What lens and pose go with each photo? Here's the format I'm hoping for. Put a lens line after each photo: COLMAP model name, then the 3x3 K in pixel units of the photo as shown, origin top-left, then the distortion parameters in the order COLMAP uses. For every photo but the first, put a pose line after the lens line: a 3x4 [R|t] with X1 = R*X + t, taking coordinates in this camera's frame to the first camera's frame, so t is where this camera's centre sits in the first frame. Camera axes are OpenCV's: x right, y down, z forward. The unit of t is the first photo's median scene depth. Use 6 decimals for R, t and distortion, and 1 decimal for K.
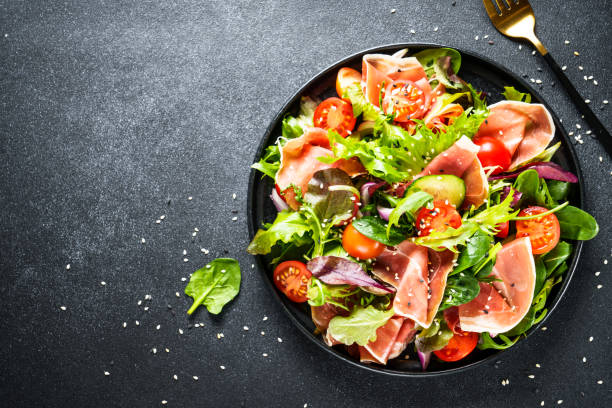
lens RADIAL K [[1198.9, 0, 306.7], [0, 1198.9, 197.8], [0, 0, 1]] dist [0.032915, 0.000000]
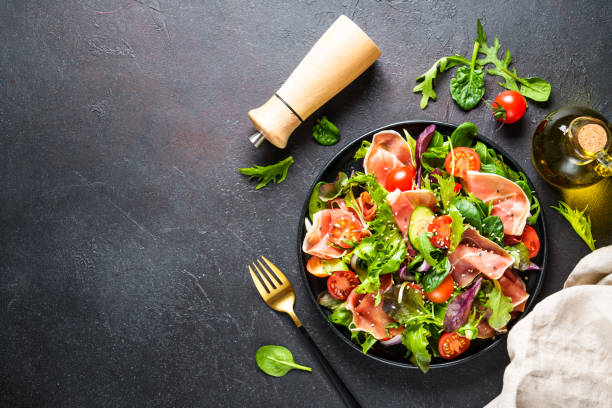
lens RADIAL K [[1198.9, 0, 311.9], [0, 1198.9, 204.8], [0, 0, 1]] dist [0.032915, 0.000000]
pose [[0.252616, -0.962718, 0.096746, -0.030326], [0.962931, 0.259922, 0.072145, -0.225258], [-0.094602, 0.074934, 0.992691, -0.341938]]
